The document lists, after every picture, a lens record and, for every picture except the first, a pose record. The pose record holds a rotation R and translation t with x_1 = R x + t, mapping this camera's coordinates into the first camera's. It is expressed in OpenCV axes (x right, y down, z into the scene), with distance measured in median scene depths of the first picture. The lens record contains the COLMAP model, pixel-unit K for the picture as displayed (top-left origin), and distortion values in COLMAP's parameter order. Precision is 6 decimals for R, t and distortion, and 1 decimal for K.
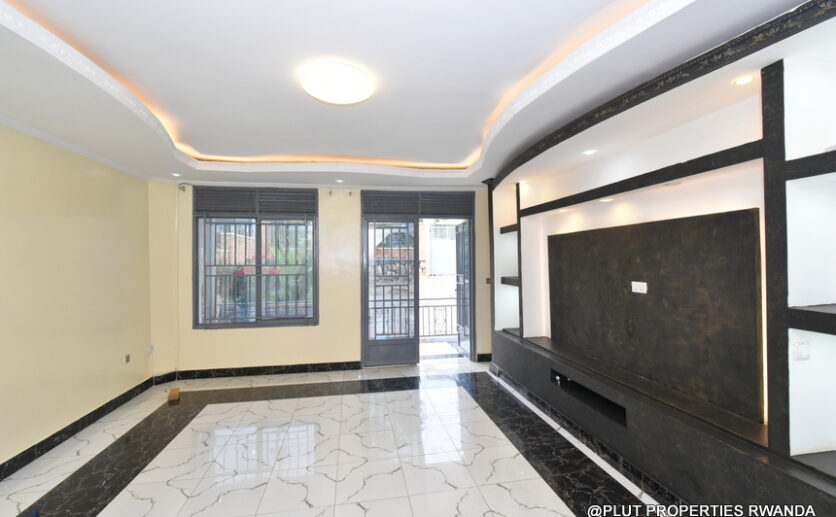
lens RADIAL K [[366.6, 0, 416.0], [0, 366.6, 257.9], [0, 0, 1]] dist [-0.000338, -0.000079]
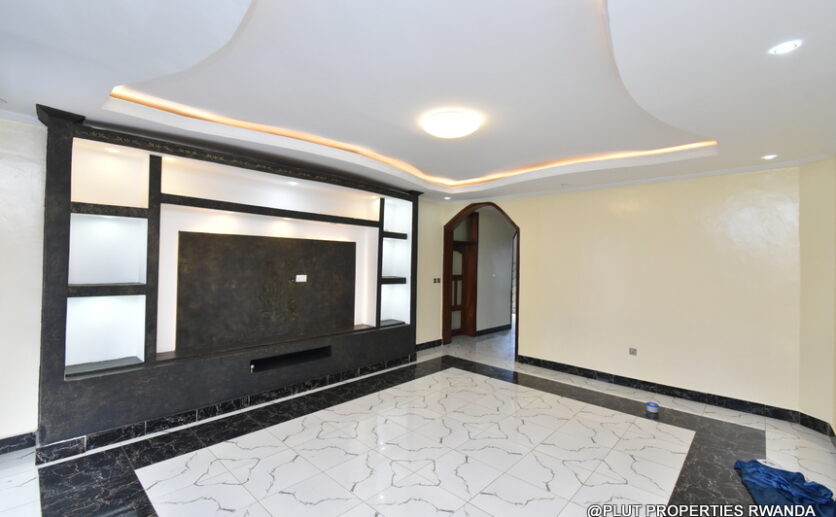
lens RADIAL K [[366.6, 0, 416.0], [0, 366.6, 257.9], [0, 0, 1]] dist [-0.000338, -0.000079]
pose [[-0.600130, 0.006246, 0.799878, -0.936055], [-0.018350, 0.999599, -0.021573, 0.015782], [-0.799692, -0.027624, -0.599775, 1.498974]]
